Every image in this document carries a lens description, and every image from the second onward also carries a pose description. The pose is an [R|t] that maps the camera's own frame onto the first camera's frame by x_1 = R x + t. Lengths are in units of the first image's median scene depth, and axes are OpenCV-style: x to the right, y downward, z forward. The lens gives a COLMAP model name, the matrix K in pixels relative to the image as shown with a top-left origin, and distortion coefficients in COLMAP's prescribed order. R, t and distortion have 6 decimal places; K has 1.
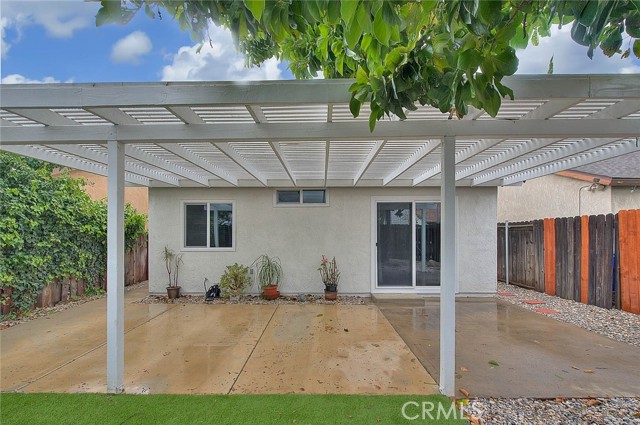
lens RADIAL K [[266.6, 0, 315.6], [0, 266.6, 233.5], [0, 0, 1]] dist [-0.003384, -0.000290]
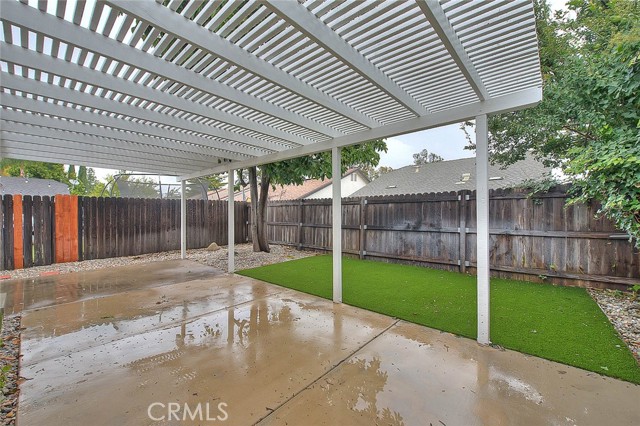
lens RADIAL K [[263.6, 0, 320.0], [0, 263.6, 213.0], [0, 0, 1]] dist [-0.000261, -0.000103]
pose [[-0.757413, 0.009432, 0.652868, -0.700420], [0.003238, 0.999938, -0.010690, 0.027353], [-0.652928, -0.005982, -0.757396, 0.914243]]
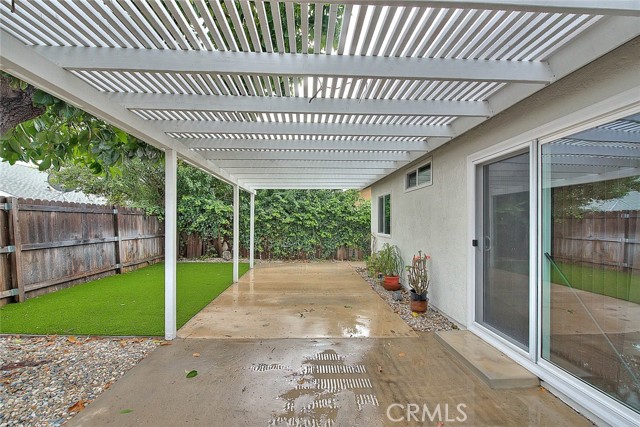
lens RADIAL K [[263.6, 0, 320.0], [0, 263.6, 213.5], [0, 0, 1]] dist [-0.000261, -0.000103]
pose [[0.069767, -0.026995, -0.997198, 0.753808], [-0.005180, 0.999610, -0.027423, -0.001821], [0.997550, 0.007078, 0.069600, 0.654699]]
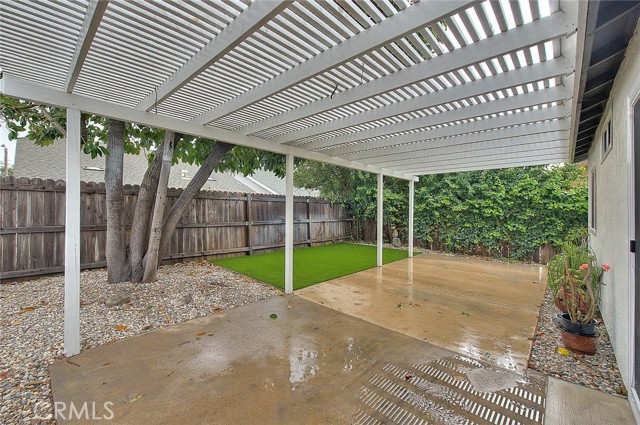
lens RADIAL K [[269.1, 0, 317.0], [0, 269.1, 208.9], [0, 0, 1]] dist [0.001384, 0.000000]
pose [[-0.661904, -0.004430, -0.749575, 0.697948], [-0.011756, 0.999921, 0.004471, 0.002662], [0.749496, 0.011772, -0.661904, 0.937269]]
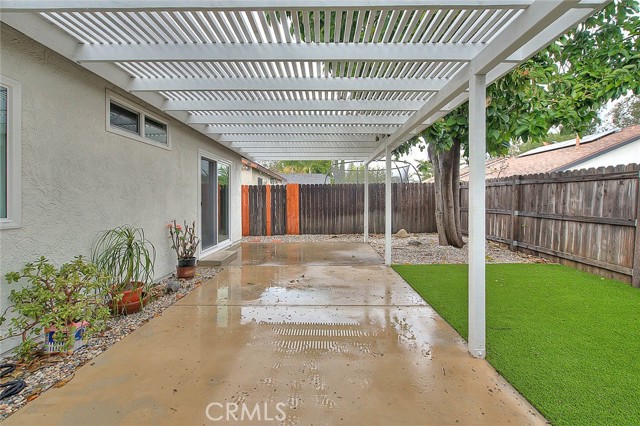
lens RADIAL K [[272.4, 0, 319.9], [0, 272.4, 201.8], [0, 0, 1]] dist [0.001456, 0.000121]
pose [[-0.008586, -0.005219, 0.999950, -0.682317], [-0.002521, 0.999983, 0.005198, 0.029093], [-0.999960, -0.002476, -0.008599, 0.616293]]
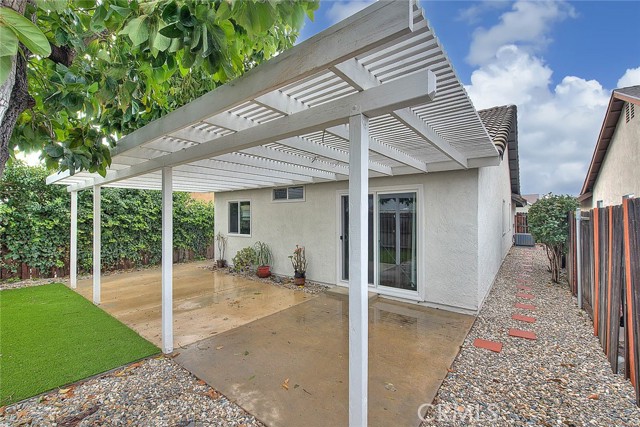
lens RADIAL K [[269.1, 0, 317.0], [0, 269.1, 209.9], [0, 0, 1]] dist [0.001384, 0.000000]
pose [[0.801111, -0.013544, -0.598363, 0.772704], [0.000409, 0.999756, -0.022082, -0.040750], [0.598516, 0.017445, 0.800921, 0.129702]]
